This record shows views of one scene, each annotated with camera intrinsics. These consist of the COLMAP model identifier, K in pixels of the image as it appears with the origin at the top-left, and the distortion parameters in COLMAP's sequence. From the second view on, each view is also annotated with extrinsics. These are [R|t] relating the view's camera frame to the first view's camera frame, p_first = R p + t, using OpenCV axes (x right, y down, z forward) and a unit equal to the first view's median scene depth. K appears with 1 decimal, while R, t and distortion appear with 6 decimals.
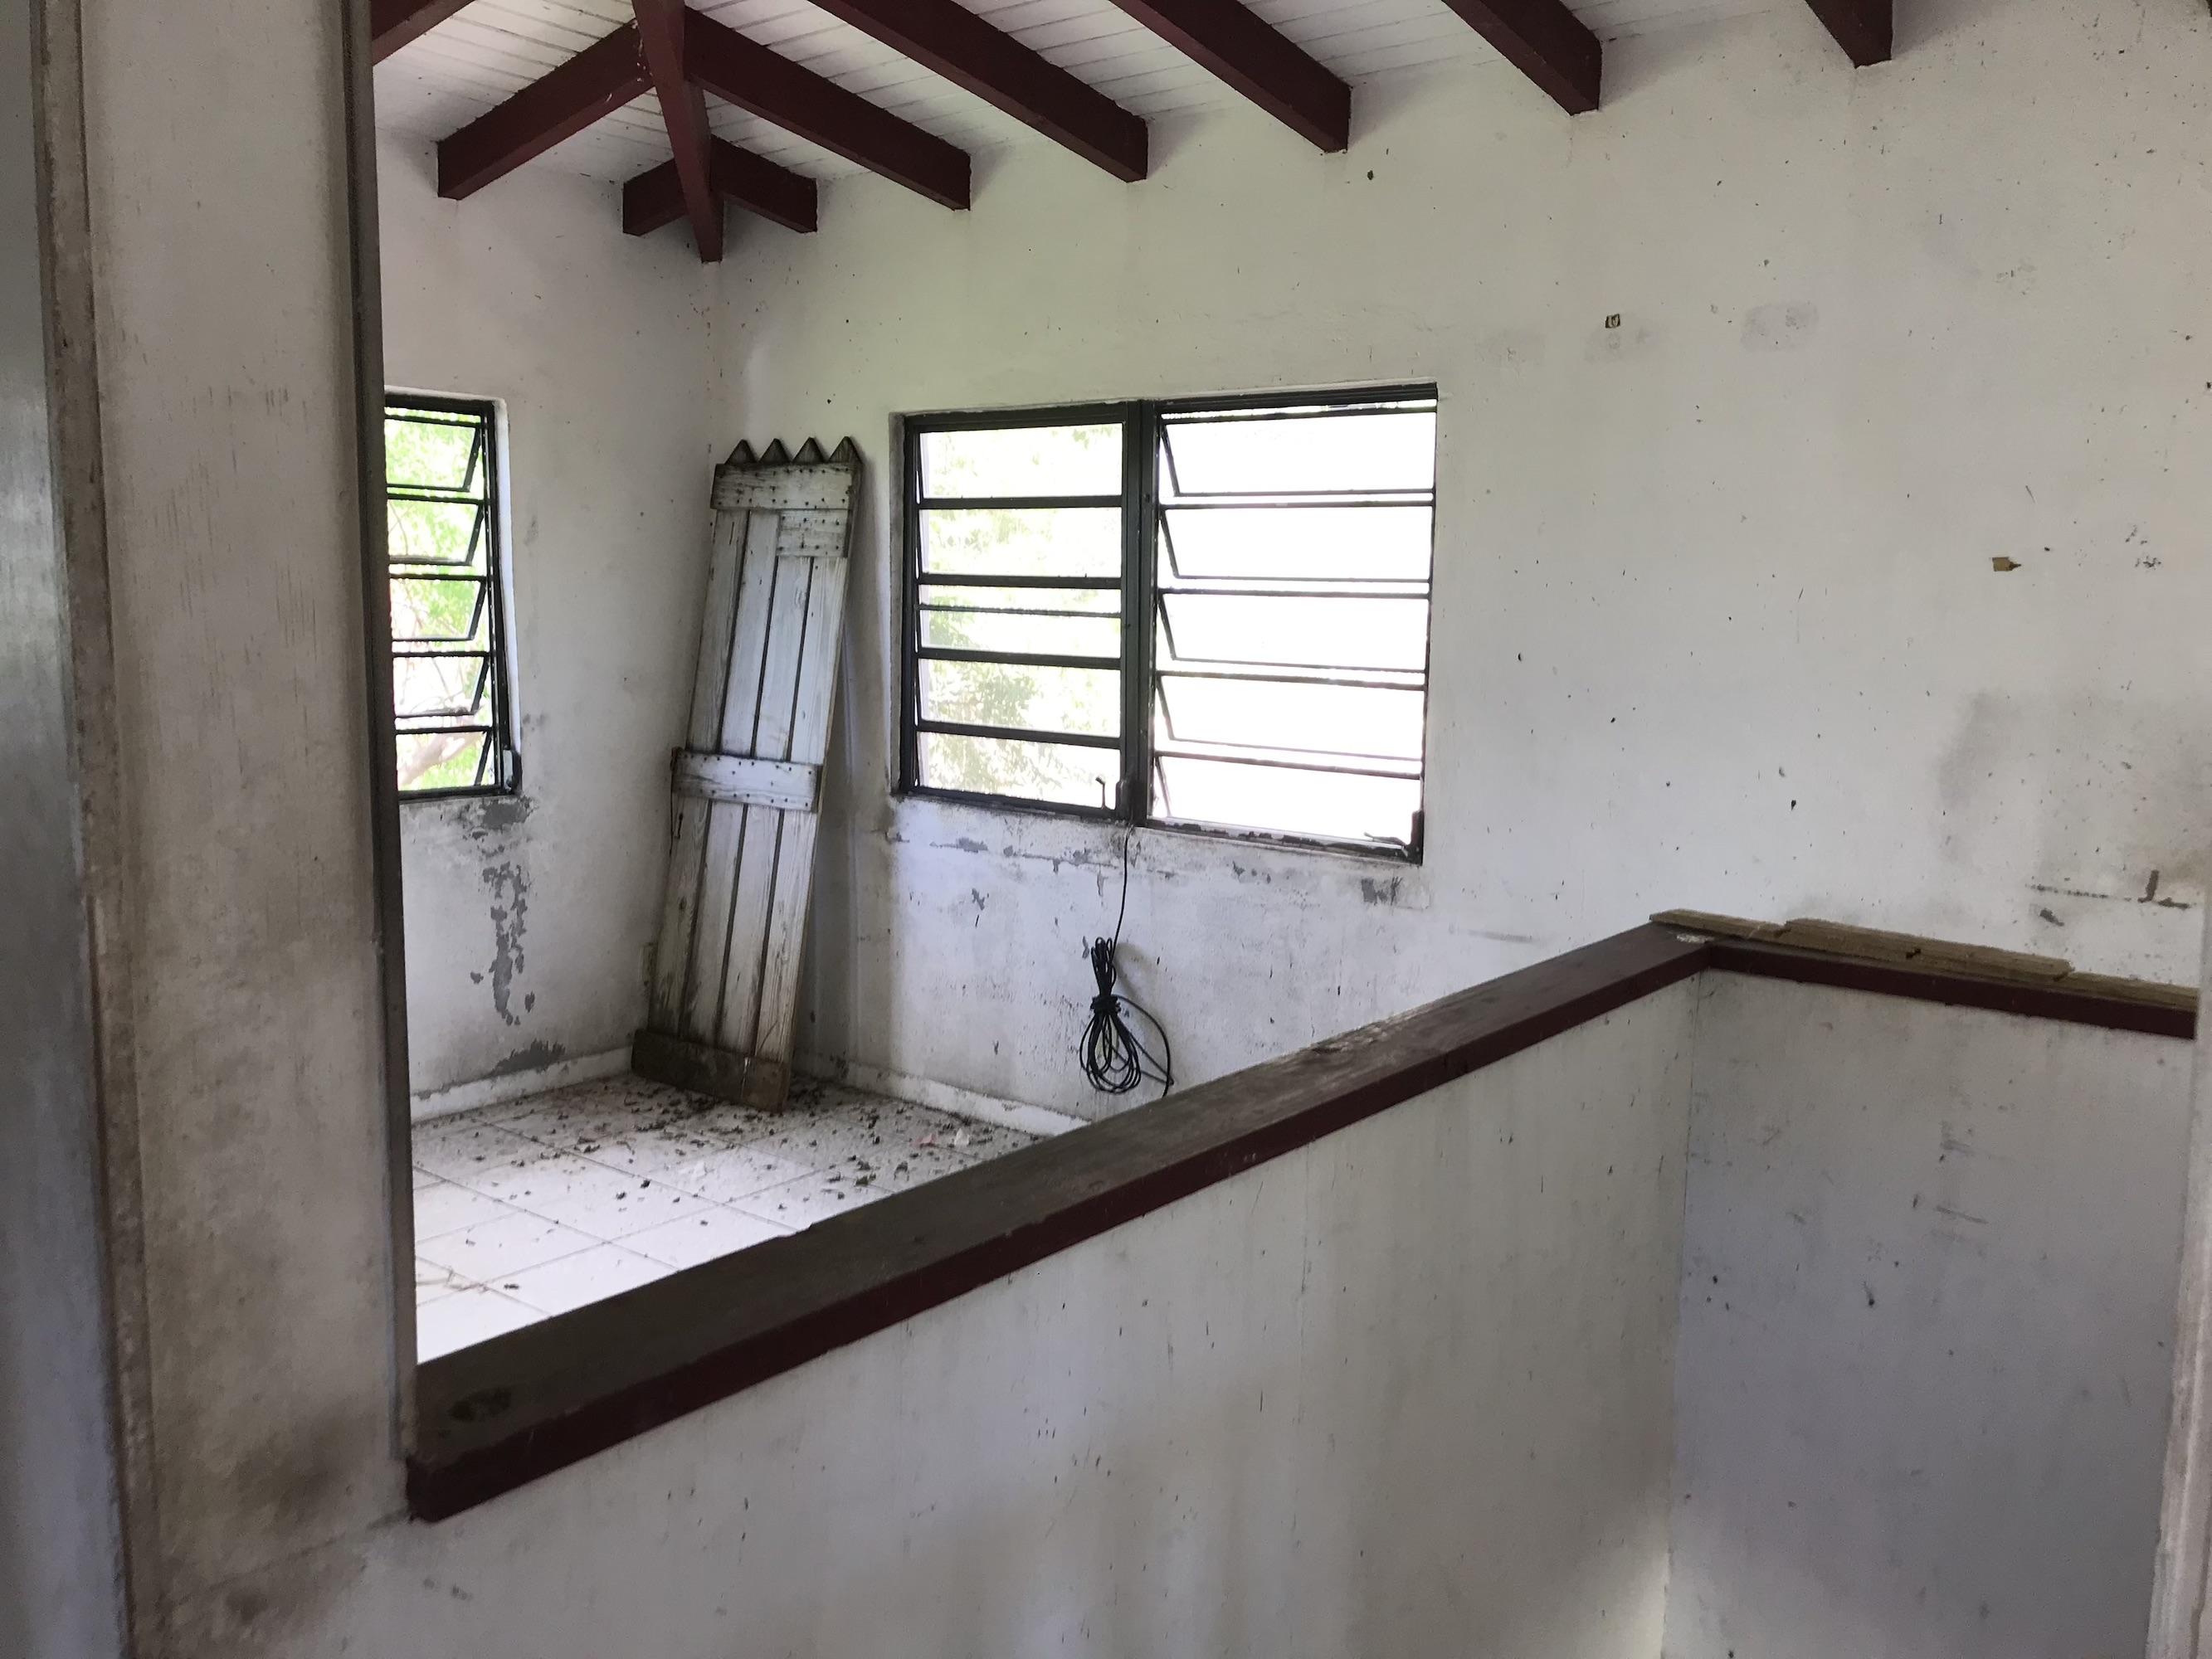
lens RADIAL K [[1857.8, 0, 1105.0], [0, 1857.8, 785.4], [0, 0, 1]] dist [0.017632, 0.004451]
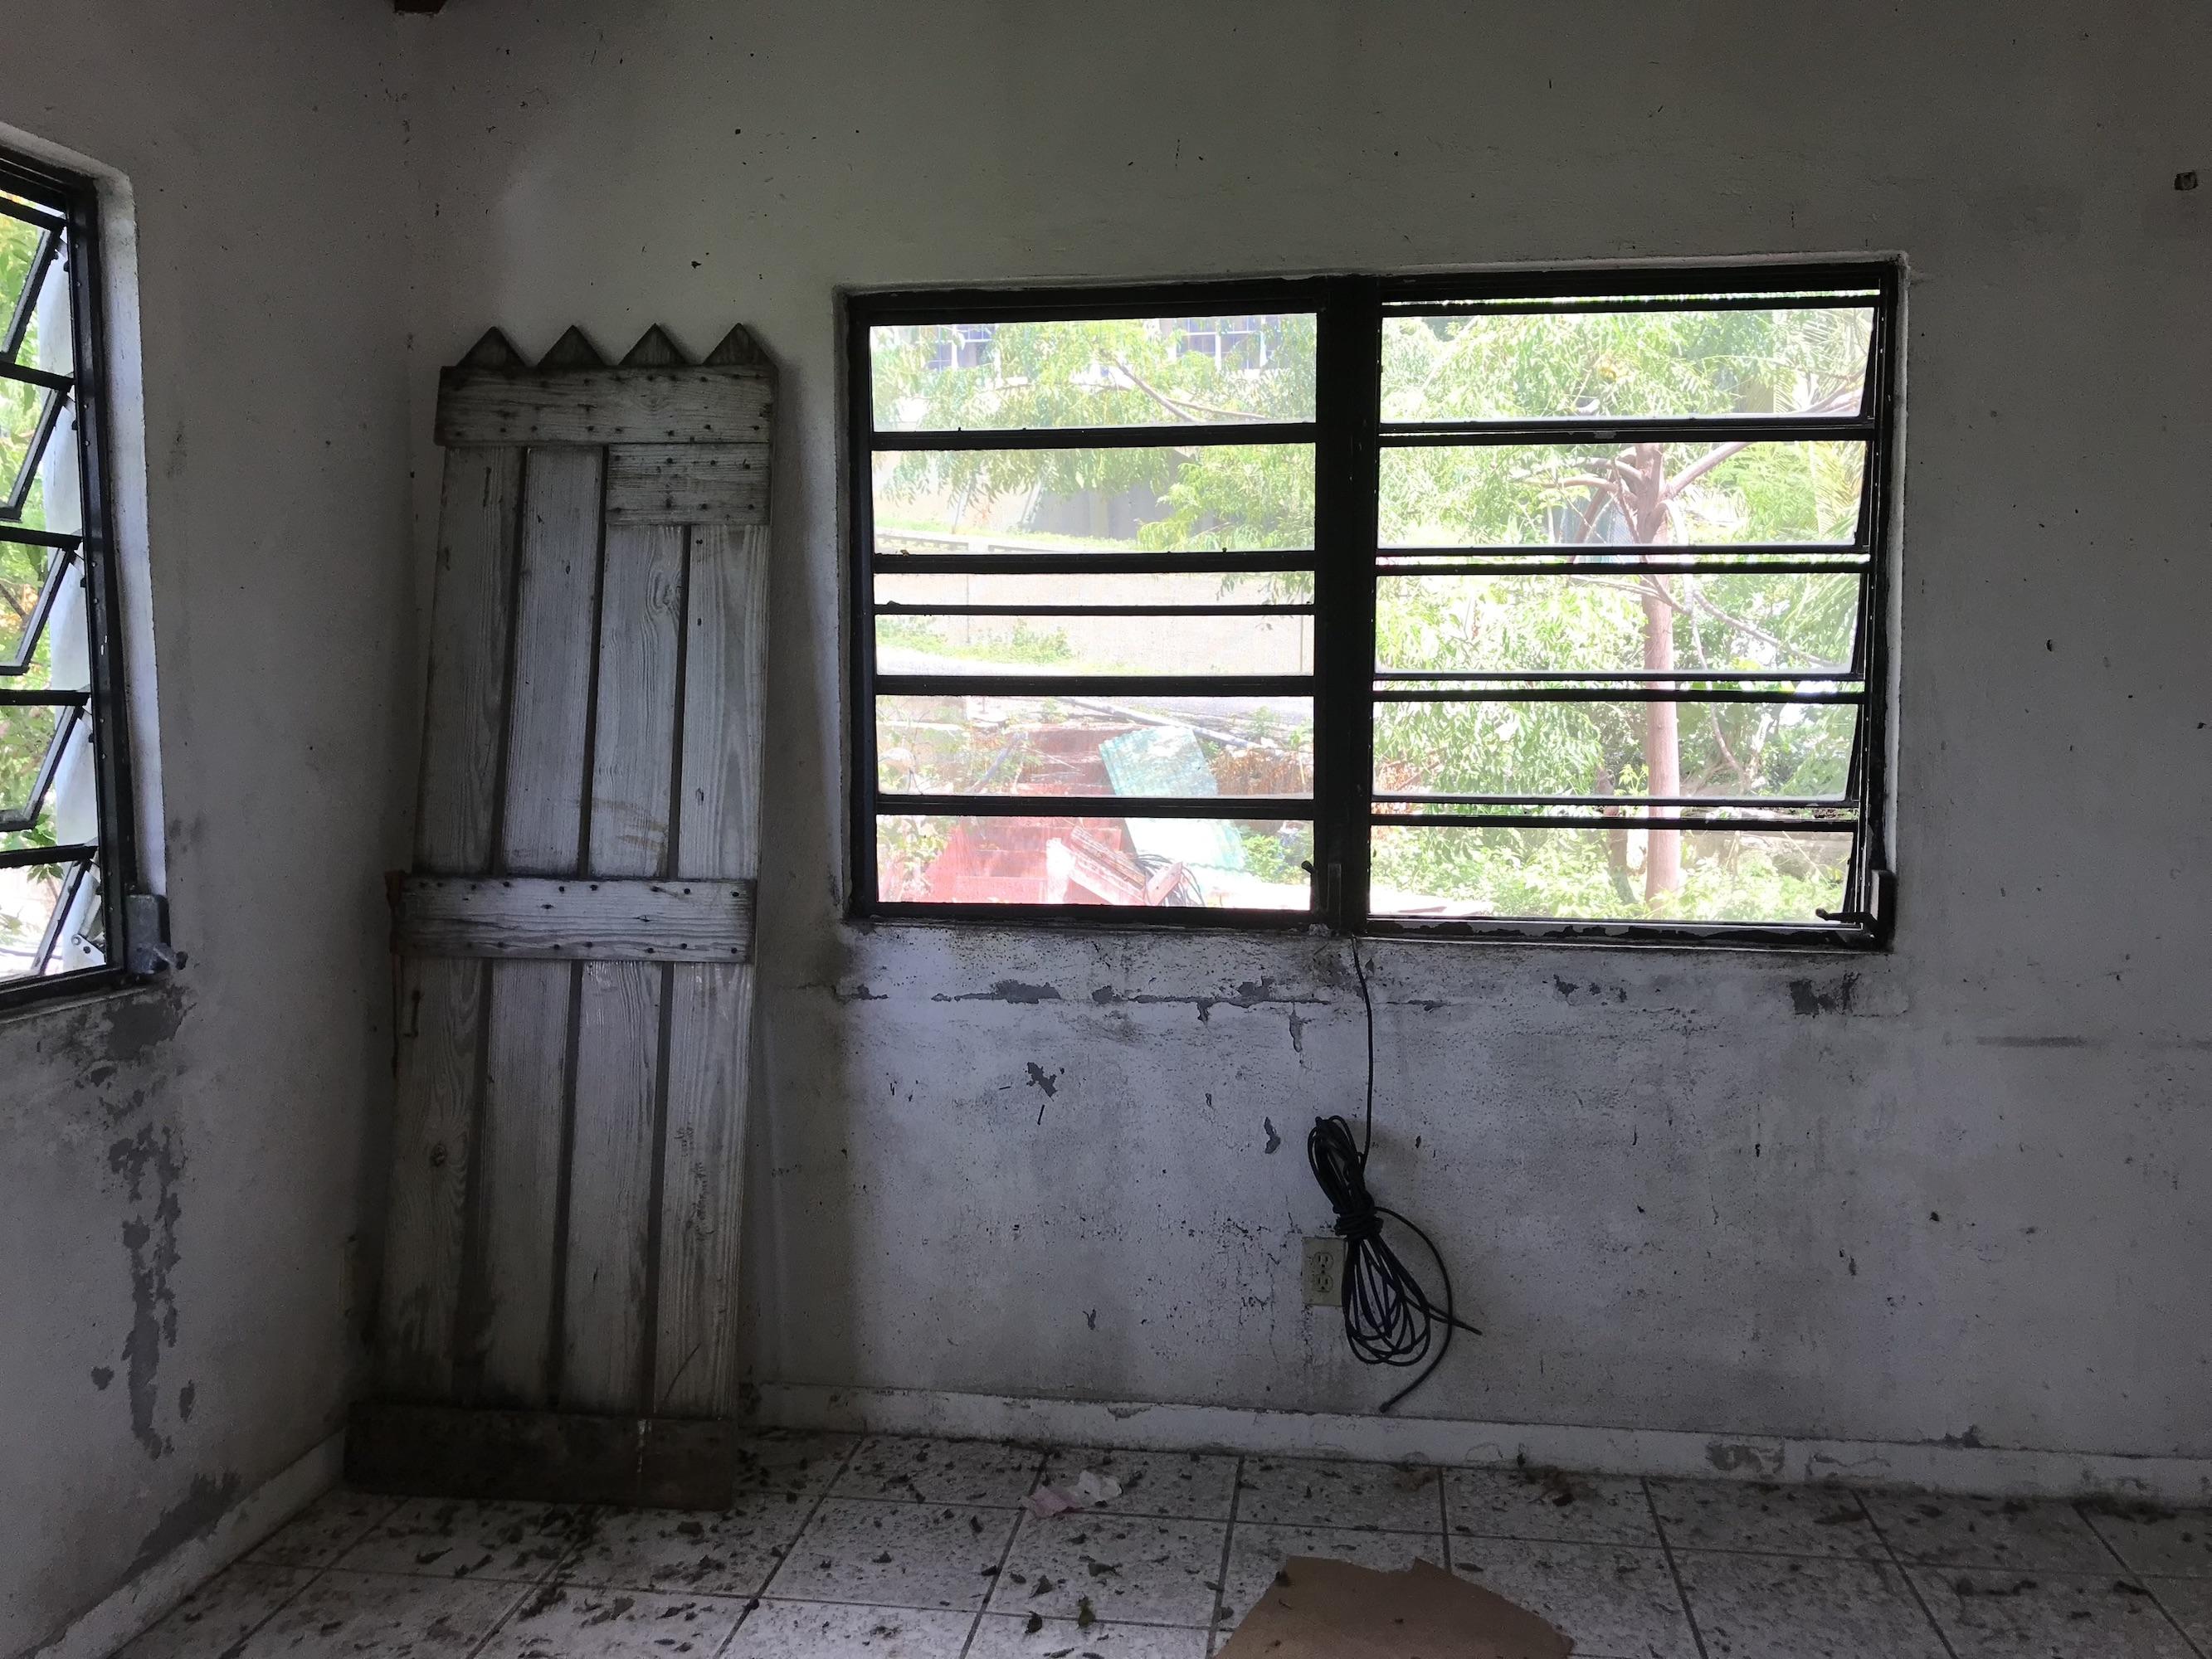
lens RADIAL K [[1857.8, 0, 1105.0], [0, 1857.8, 785.4], [0, 0, 1]] dist [0.017632, 0.004451]
pose [[0.862807, -0.044244, 0.503593, -0.347047], [0.070977, 0.996898, -0.034020, -0.012672], [-0.500526, 0.065097, 0.863271, 0.445038]]
